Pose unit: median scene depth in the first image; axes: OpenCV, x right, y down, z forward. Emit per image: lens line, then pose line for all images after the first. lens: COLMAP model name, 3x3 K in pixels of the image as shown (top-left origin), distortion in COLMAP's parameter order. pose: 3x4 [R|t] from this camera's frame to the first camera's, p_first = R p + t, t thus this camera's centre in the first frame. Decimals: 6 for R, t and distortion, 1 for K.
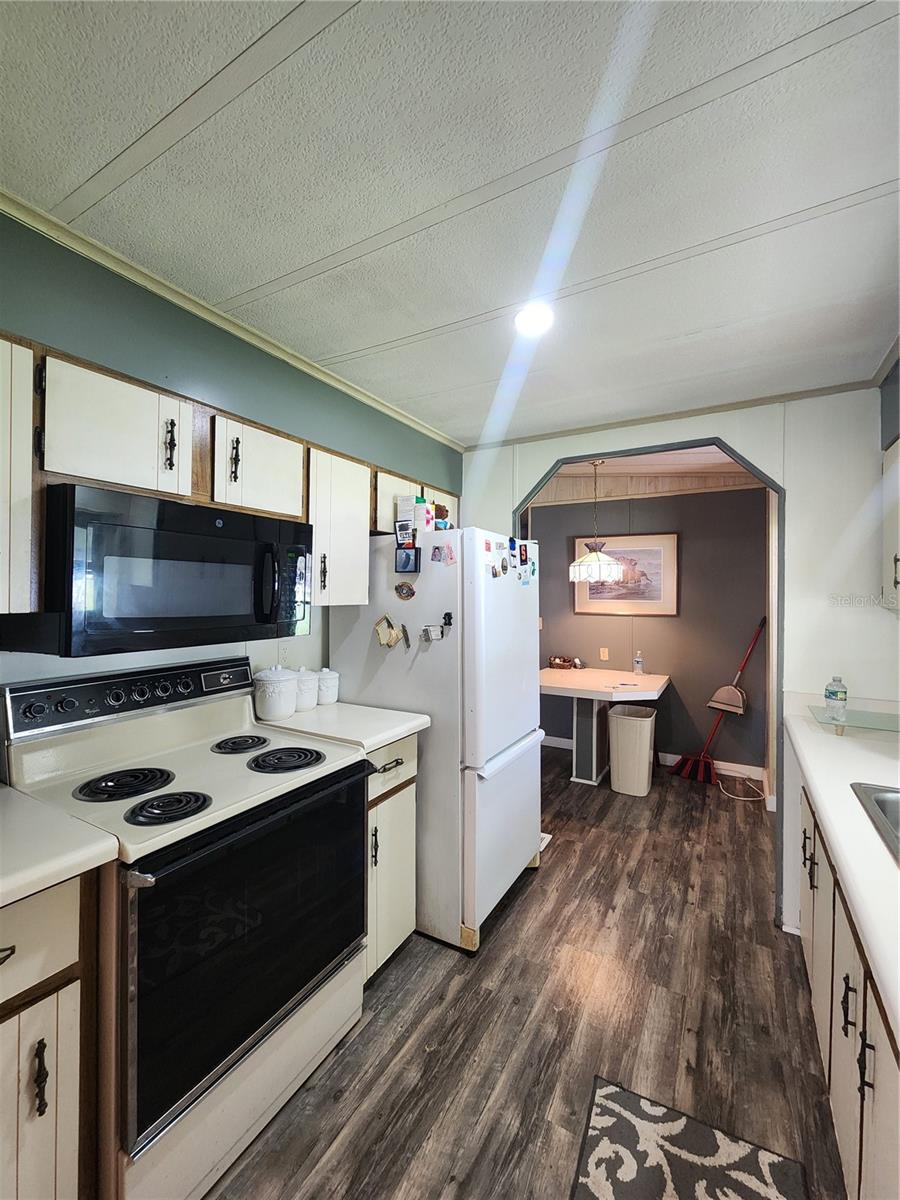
lens RADIAL K [[496.2, 0, 446.8], [0, 496.2, 590.4], [0, 0, 1]] dist [-0.002193, -0.000517]
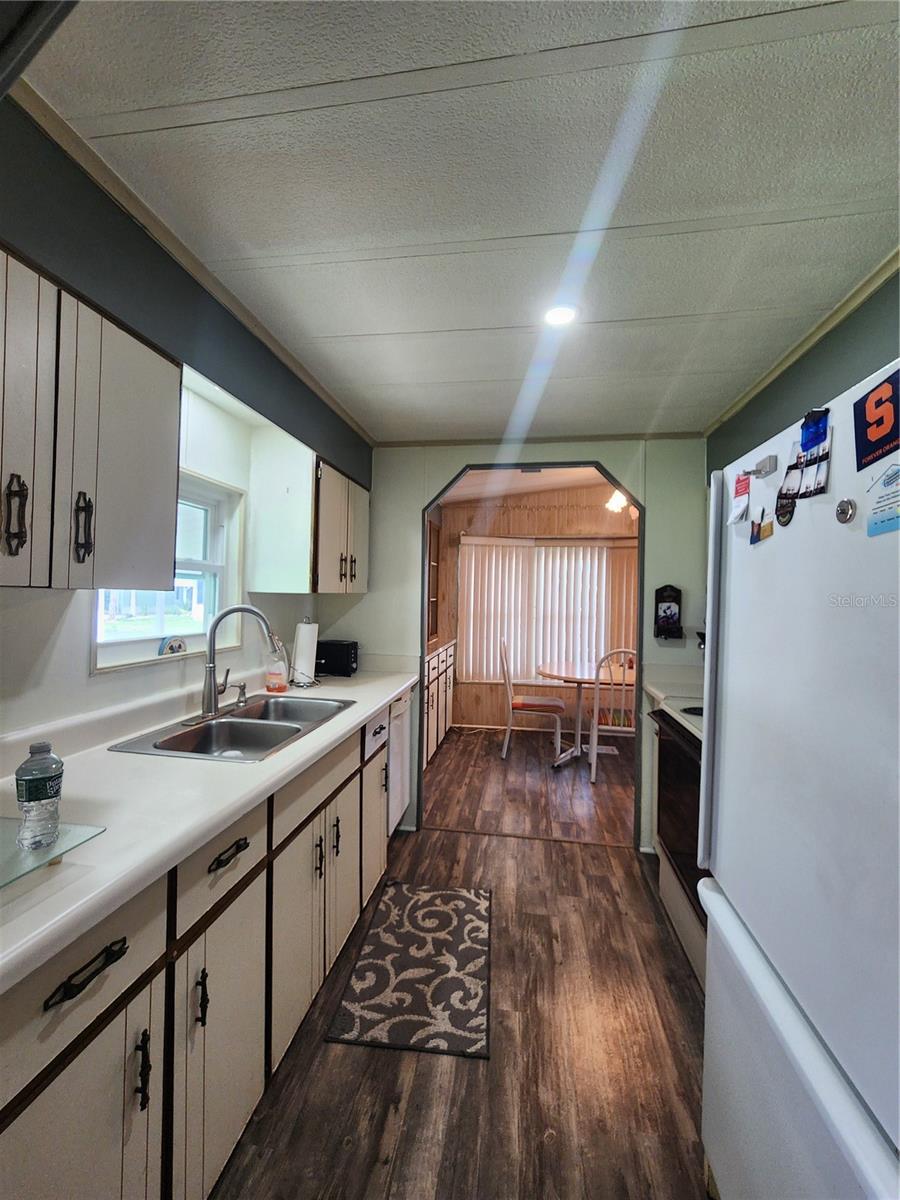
lens RADIAL K [[496.2, 0, 446.8], [0, 496.2, 590.4], [0, 0, 1]] dist [-0.002193, -0.000517]
pose [[-0.934217, -0.027105, -0.355675, 0.507282], [-0.021539, 0.999576, -0.019599, 0.031830], [0.356055, -0.010648, -0.934404, 1.273209]]
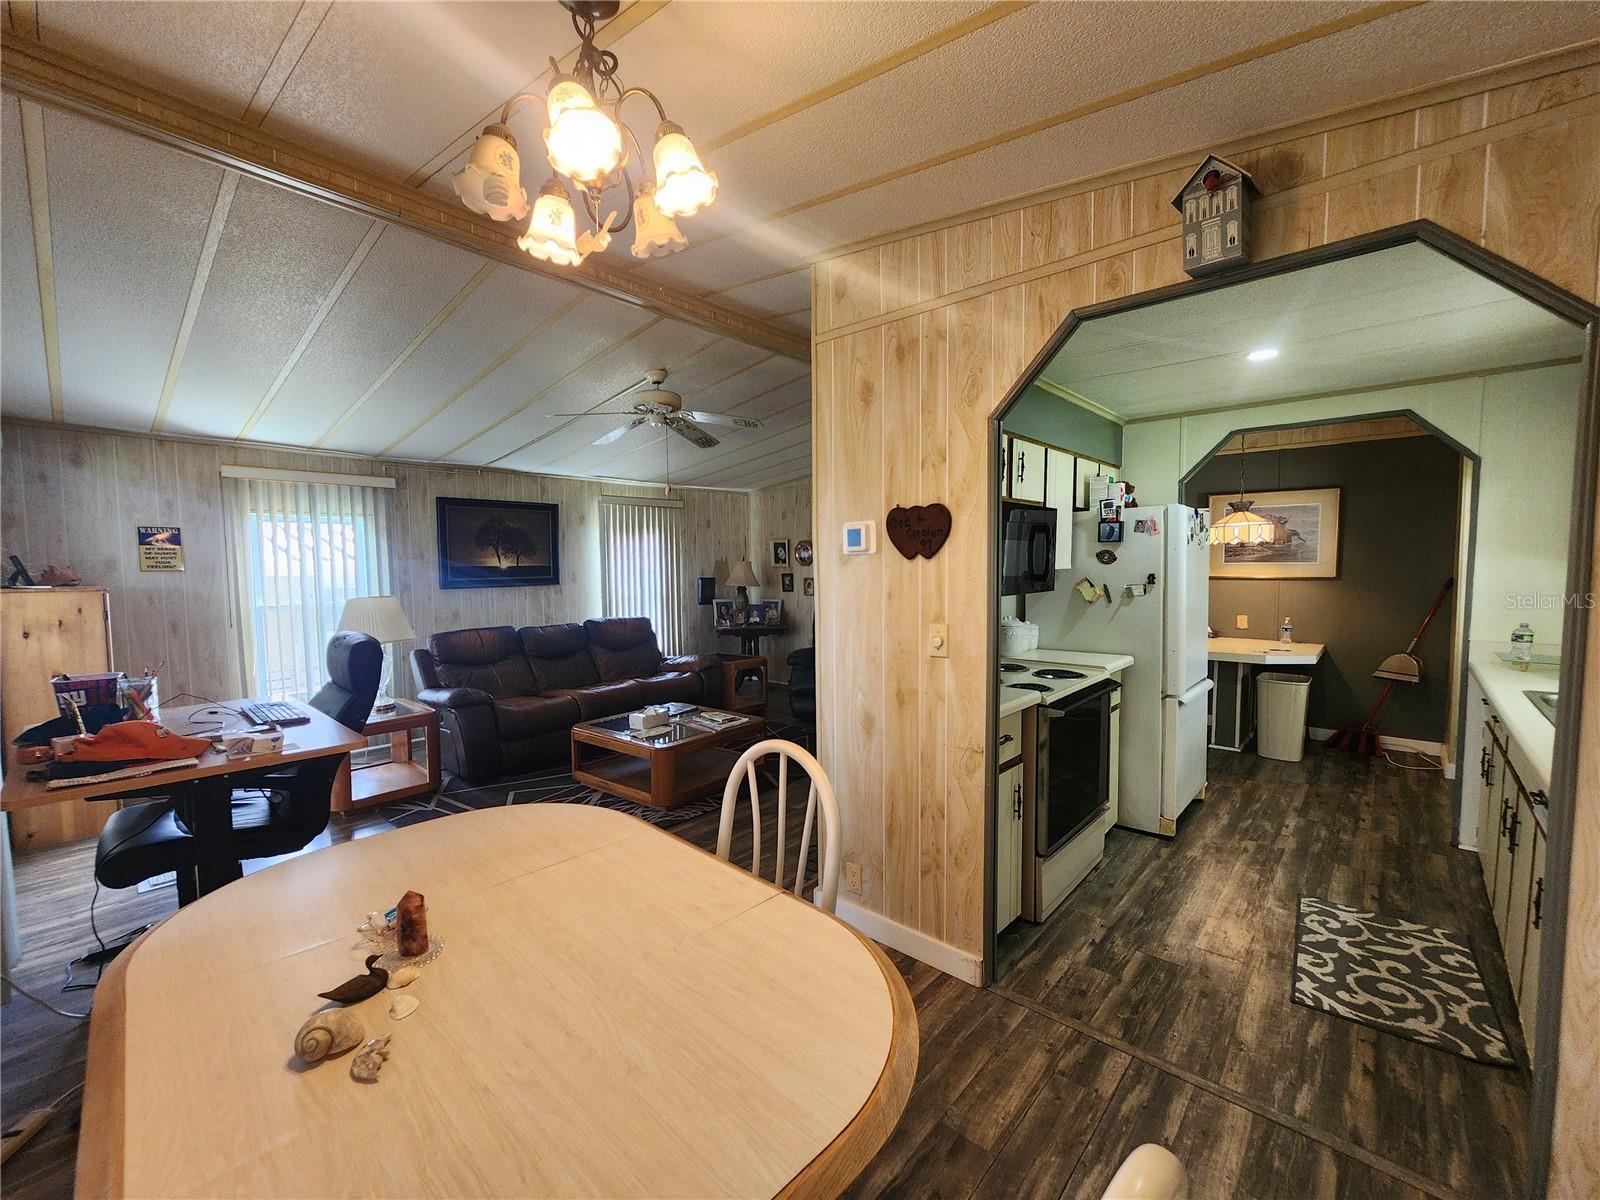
lens RADIAL K [[661.6, 0, 786.6], [0, 661.6, 604.2], [0, 0, 1]] dist [-0.002193, -0.000517]
pose [[0.976517, -0.004775, -0.215387, -0.482197], [0.020218, 0.997373, 0.069553, -0.011527], [0.214489, -0.072274, 0.974049, -0.738642]]
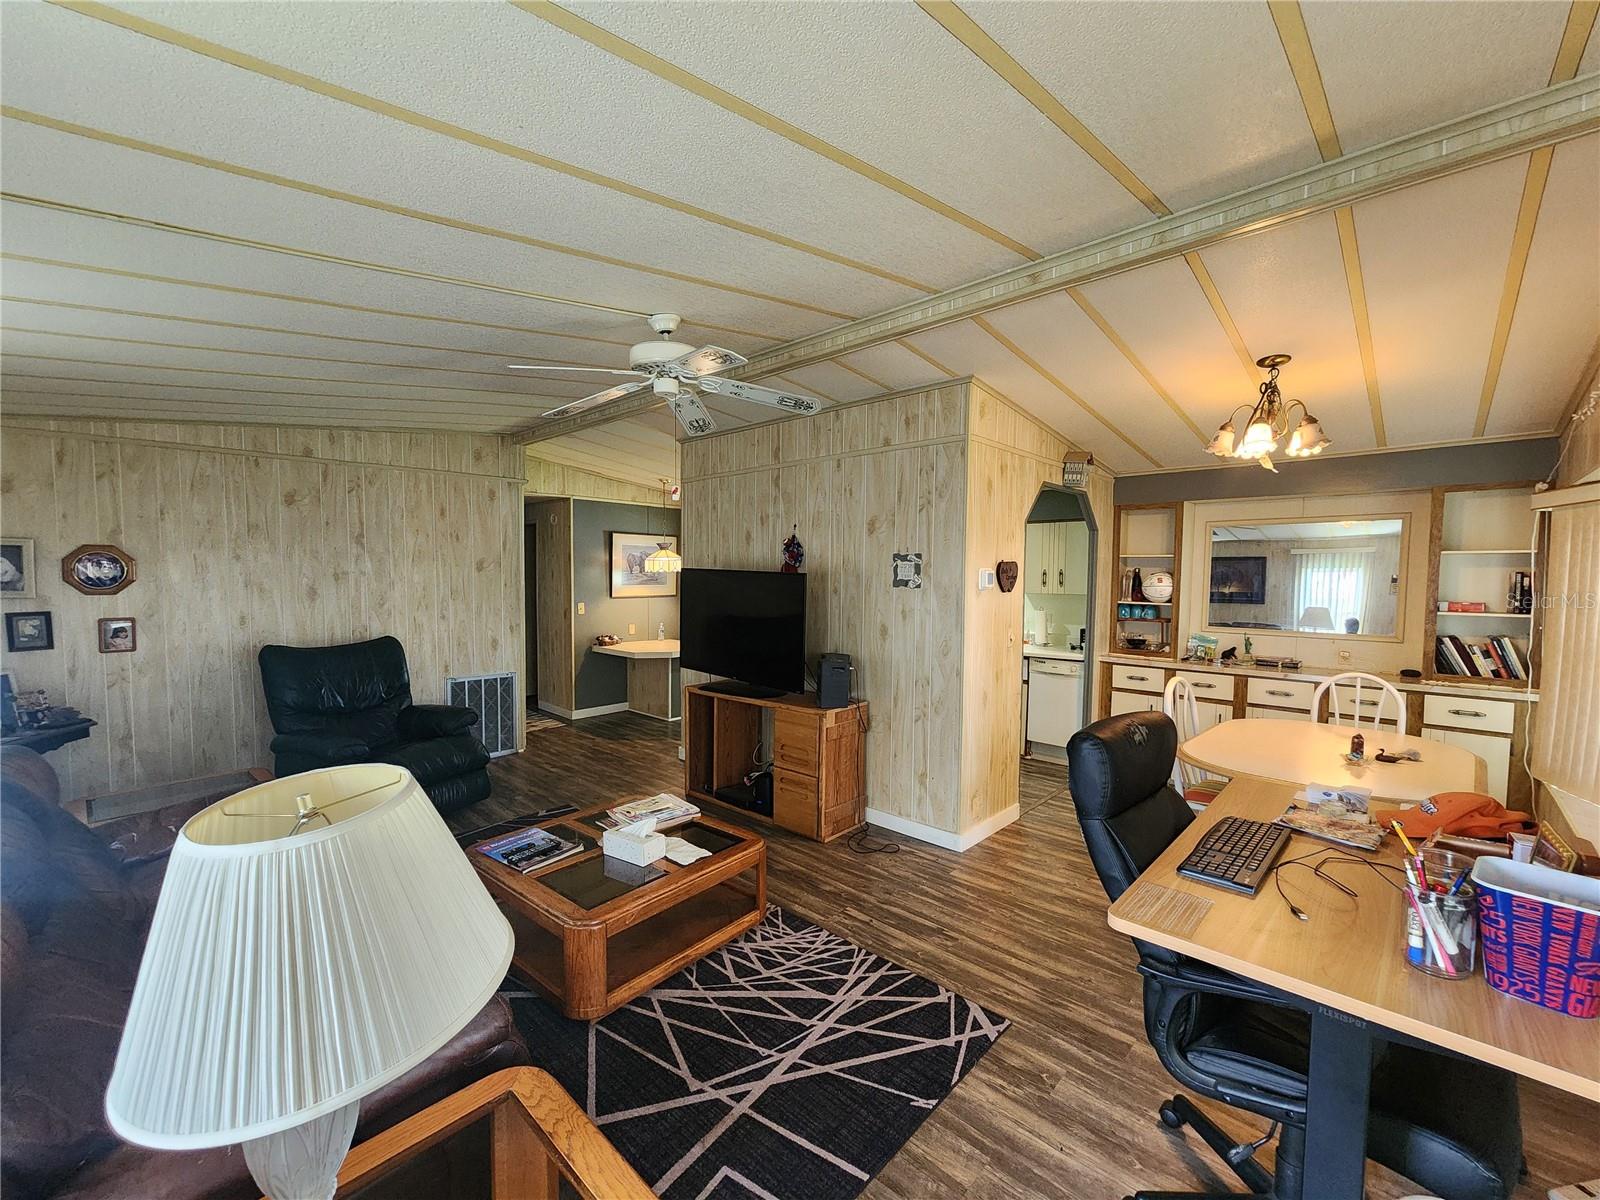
lens RADIAL K [[661.6, 0, 786.6], [0, 661.6, 604.2], [0, 0, 1]] dist [-0.002193, -0.000517]
pose [[0.231935, -0.054099, 0.971226, -2.368100], [-0.012882, 0.998194, 0.058678, -0.069734], [-0.972646, -0.026121, 0.230819, 0.474421]]
